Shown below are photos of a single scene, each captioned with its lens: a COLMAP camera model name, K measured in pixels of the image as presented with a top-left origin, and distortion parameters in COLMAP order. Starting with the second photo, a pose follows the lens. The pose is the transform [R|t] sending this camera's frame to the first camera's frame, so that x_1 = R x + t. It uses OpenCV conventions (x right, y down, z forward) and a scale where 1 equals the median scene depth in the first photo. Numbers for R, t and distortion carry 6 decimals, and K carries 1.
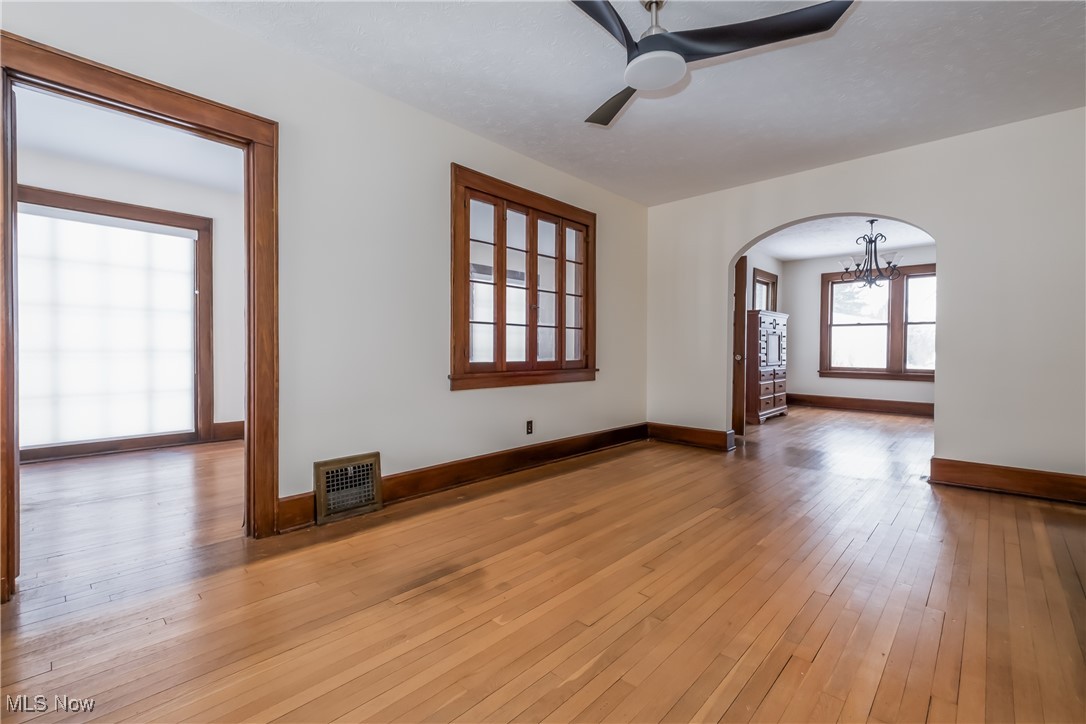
lens RADIAL K [[474.0, 0, 538.4], [0, 474.0, 359.3], [0, 0, 1]] dist [0.014037, 0.000285]
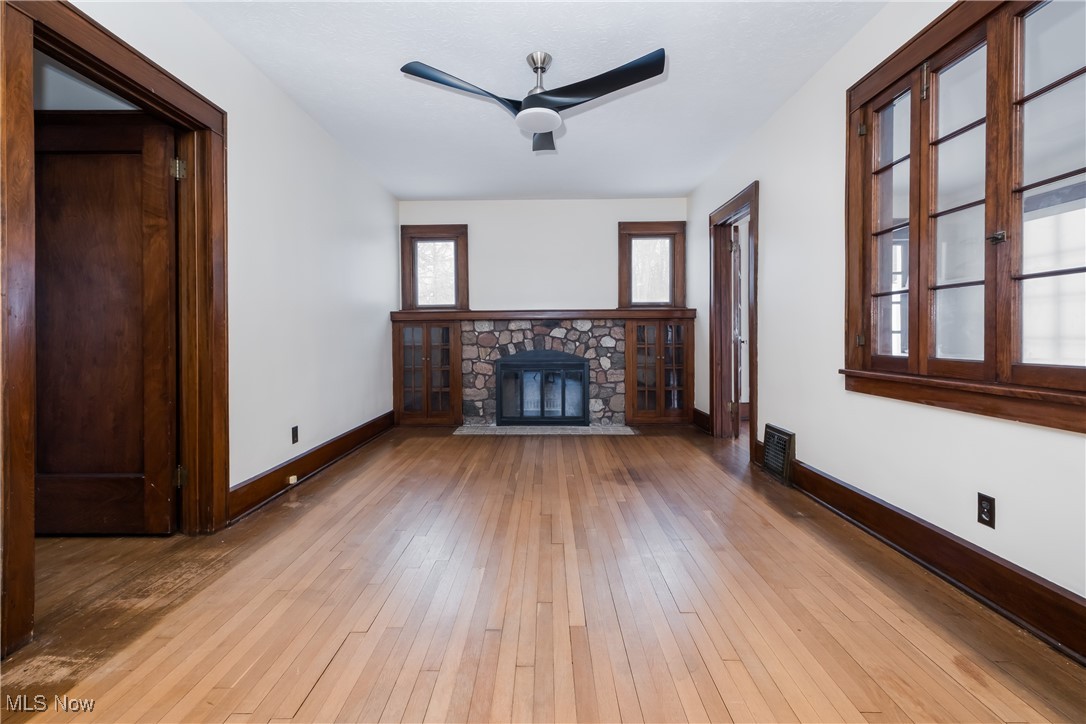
lens RADIAL K [[474.0, 0, 539.7], [0, 474.0, 338.2], [0, 0, 1]] dist [0.014037, 0.000285]
pose [[-0.729609, -0.003562, -0.683855, 0.599167], [-0.019105, 0.999702, 0.015177, -0.016721], [0.683598, 0.024138, -0.729460, 1.042724]]
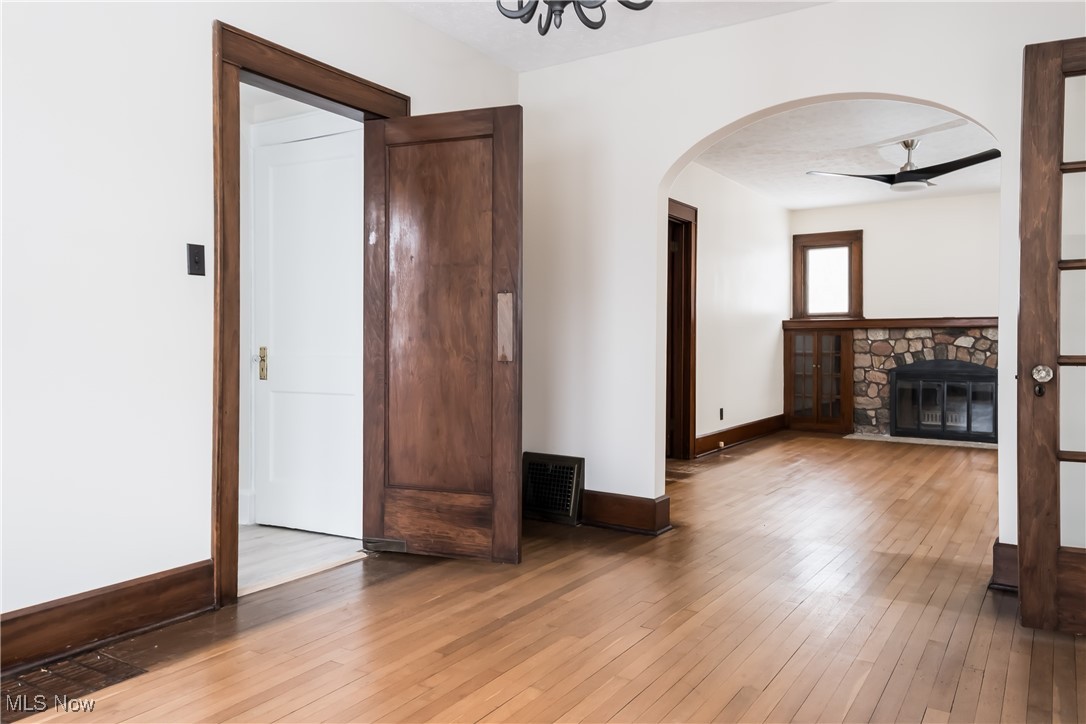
lens RADIAL K [[844.1, 0, 533.0], [0, 844.1, 353.9], [0, 0, 1]] dist [0.053612, -0.001369]
pose [[-0.979003, -0.009936, -0.203604, 1.552578], [-0.017859, 0.999151, 0.037115, -0.058987], [0.203063, 0.039972, -0.978350, 2.638334]]
